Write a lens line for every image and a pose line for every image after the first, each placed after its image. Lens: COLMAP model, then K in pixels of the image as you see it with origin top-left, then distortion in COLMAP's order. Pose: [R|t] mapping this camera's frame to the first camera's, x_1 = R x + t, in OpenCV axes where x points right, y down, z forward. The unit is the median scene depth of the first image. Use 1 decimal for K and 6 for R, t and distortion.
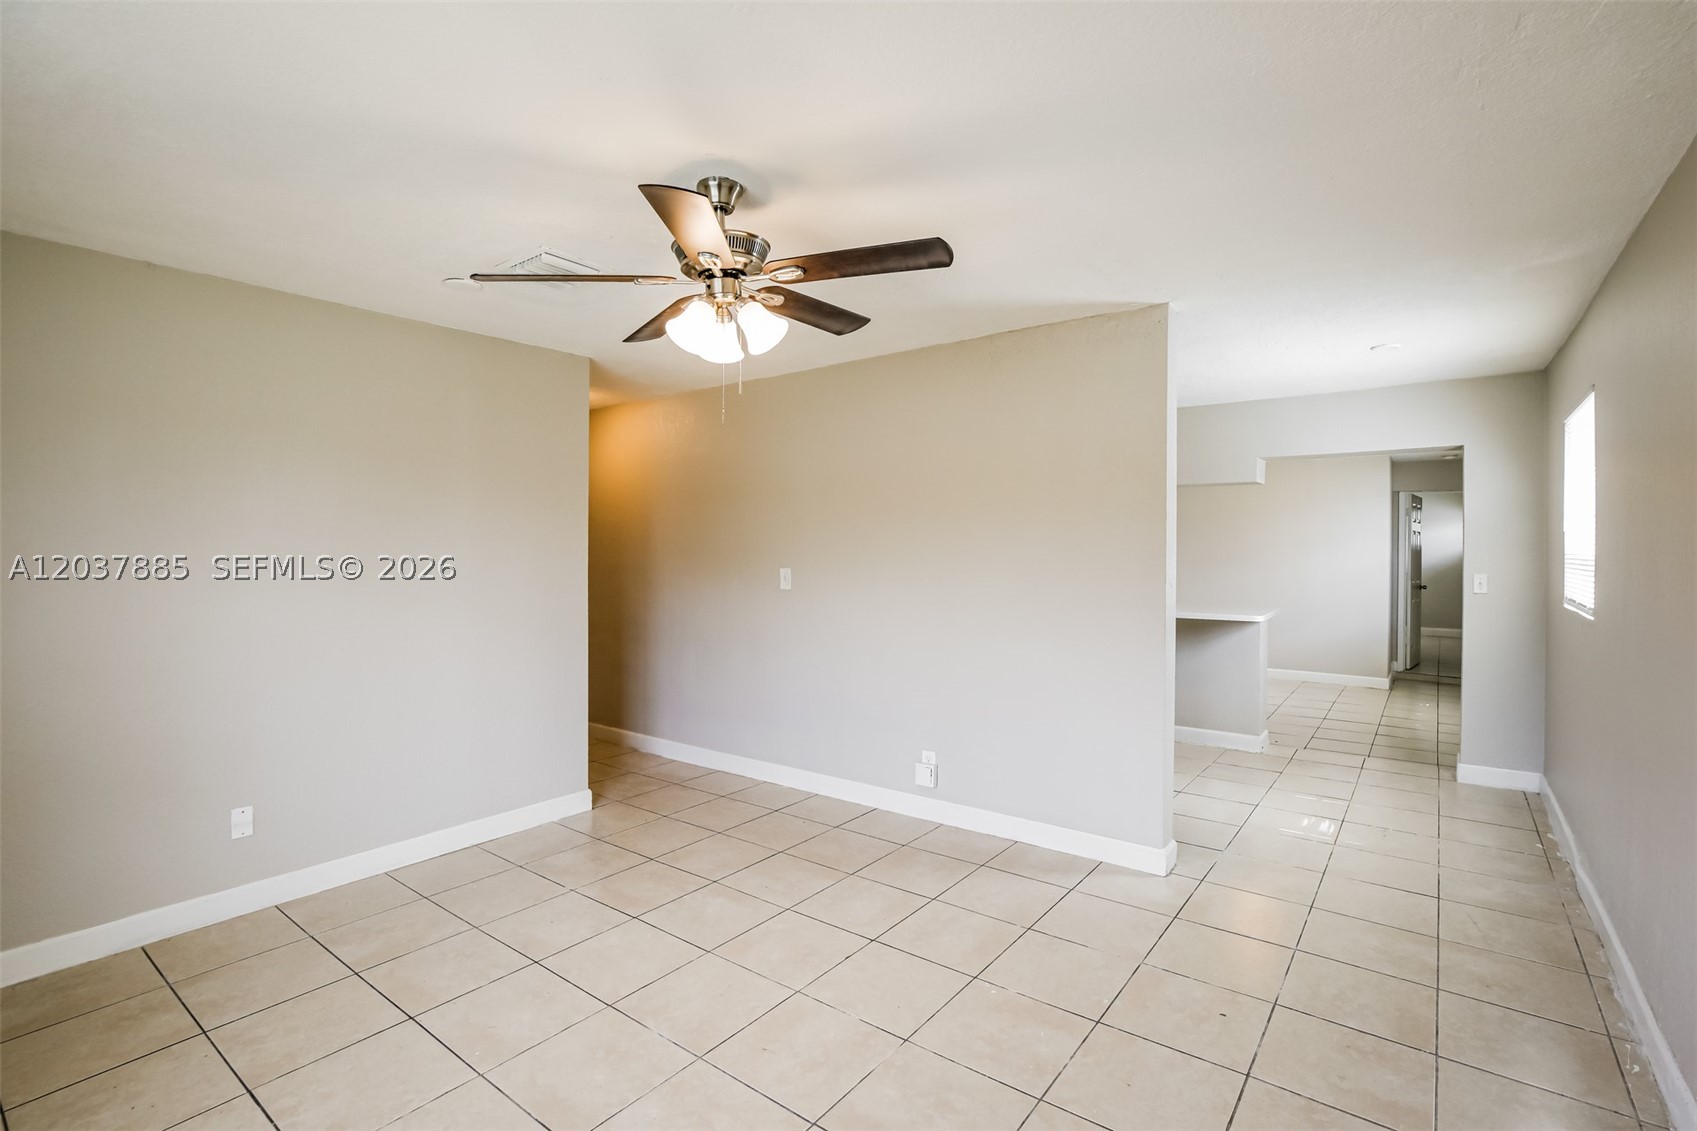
lens RADIAL K [[777.9, 0, 843.7], [0, 777.9, 564.8], [0, 0, 1]] dist [0.003150, -0.001258]
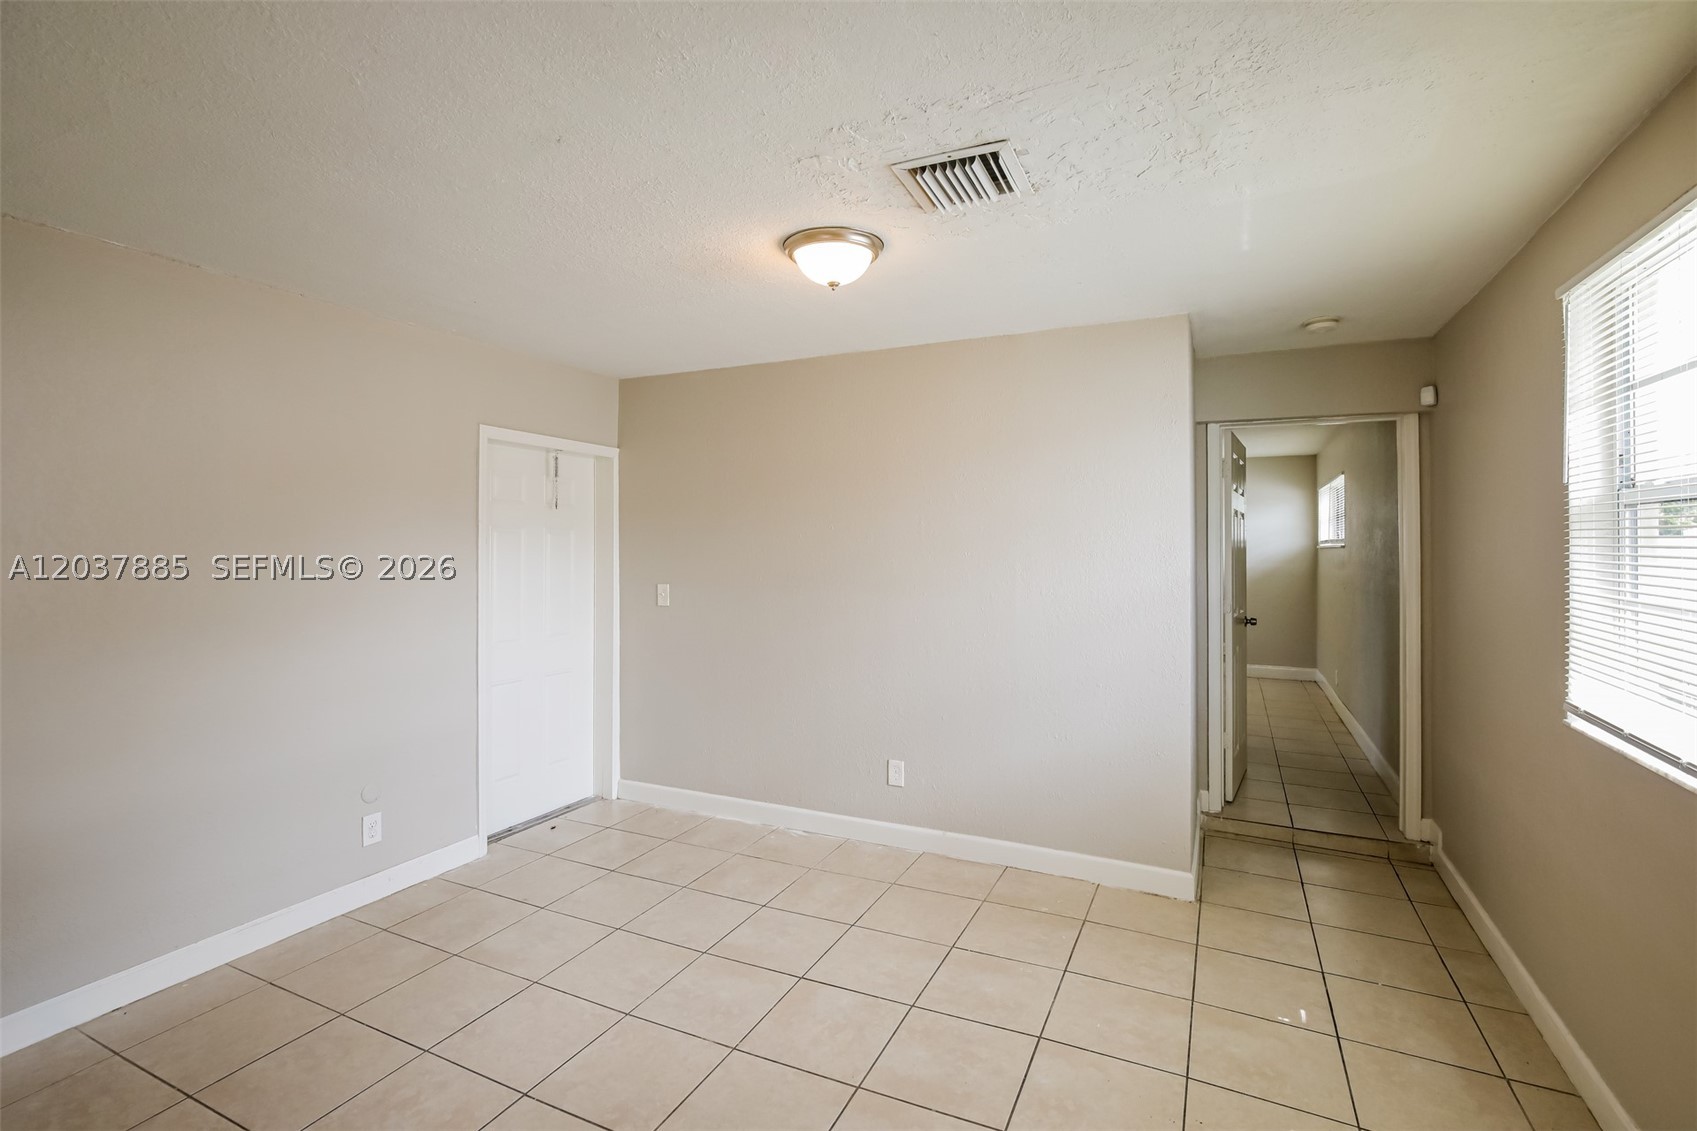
lens RADIAL K [[777.9, 0, 856.4], [0, 777.9, 552.9], [0, 0, 1]] dist [0.003150, -0.001258]
pose [[0.982151, -0.008366, 0.187909, 0.400297], [0.010839, 0.999868, -0.012139, -0.013022], [-0.187783, 0.013959, 0.982111, 0.557347]]
